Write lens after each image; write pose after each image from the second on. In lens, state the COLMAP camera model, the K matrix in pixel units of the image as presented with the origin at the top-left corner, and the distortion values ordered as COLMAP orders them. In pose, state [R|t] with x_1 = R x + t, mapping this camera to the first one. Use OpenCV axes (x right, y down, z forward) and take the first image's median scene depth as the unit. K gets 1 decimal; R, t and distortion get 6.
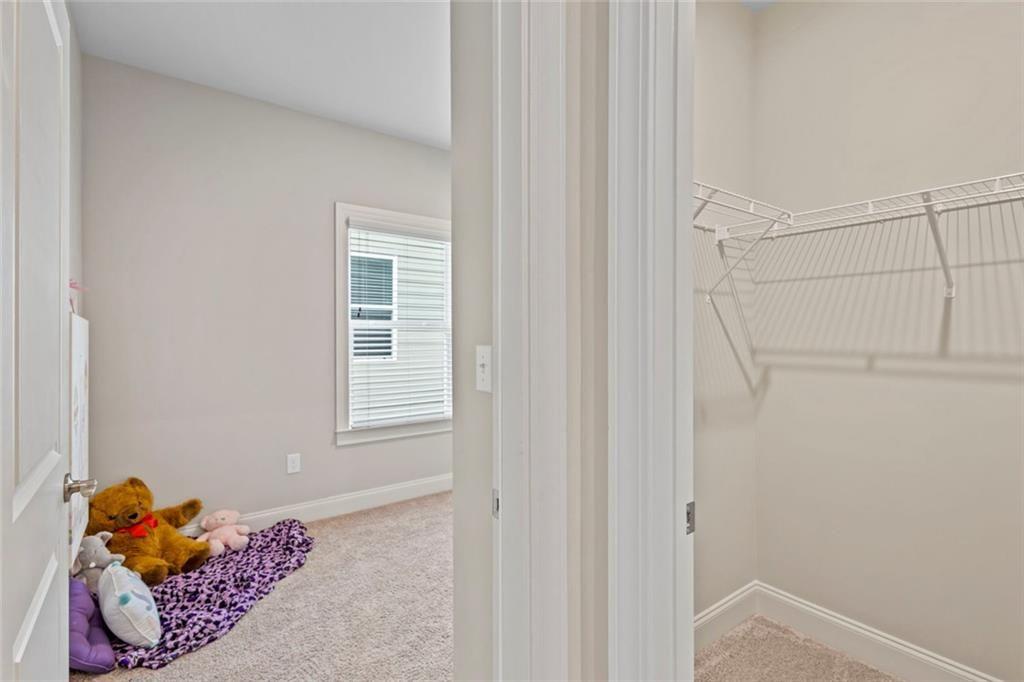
lens RADIAL K [[470.1, 0, 512.0], [0, 470.1, 341.0], [0, 0, 1]] dist [-0.000293, -0.000111]
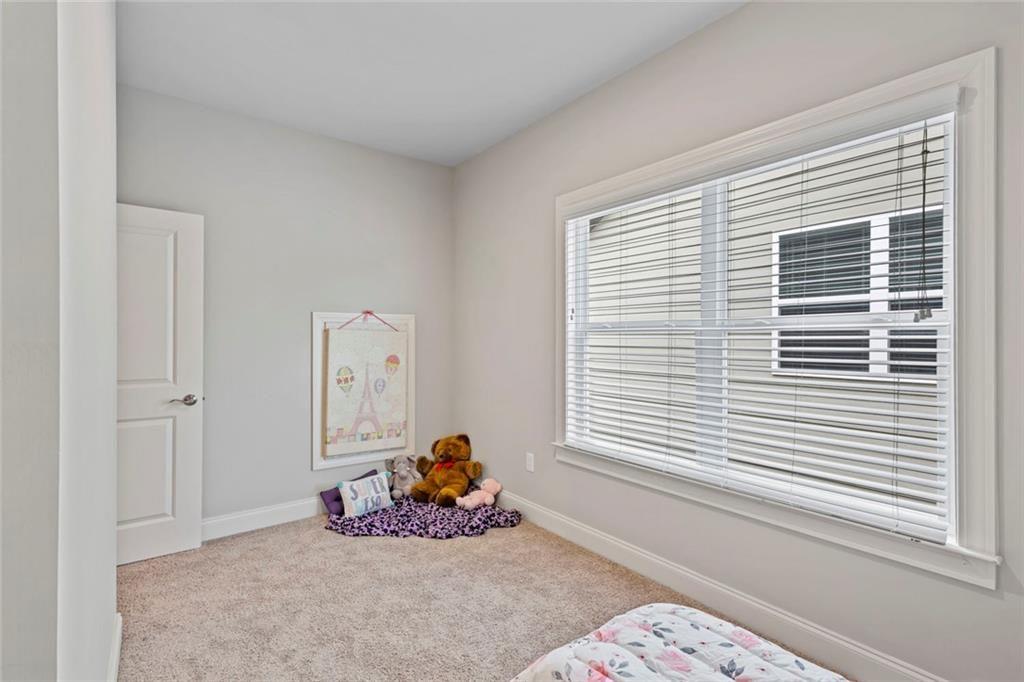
lens RADIAL K [[470.1, 0, 512.0], [0, 470.1, 341.0], [0, 0, 1]] dist [-0.000293, -0.000111]
pose [[0.012777, 0.004477, -0.999908, 0.552475], [-0.006831, 0.999967, 0.004390, -0.014466], [0.999895, 0.006775, 0.012807, 0.892798]]
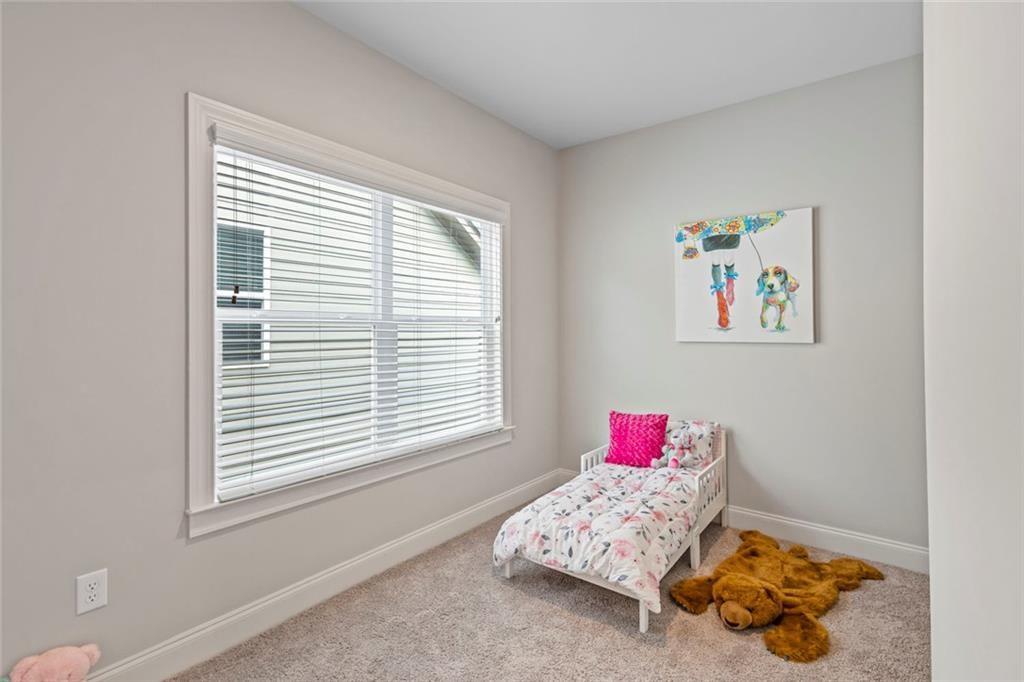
lens RADIAL K [[470.3, 0, 512.6], [0, 470.3, 326.0], [0, 0, 1]] dist [0.001321, 0.000038]
pose [[0.965902, -0.003691, 0.258881, -0.149890], [0.007488, 0.999878, -0.013685, -0.012769], [-0.258799, 0.015157, 0.965812, 0.369212]]
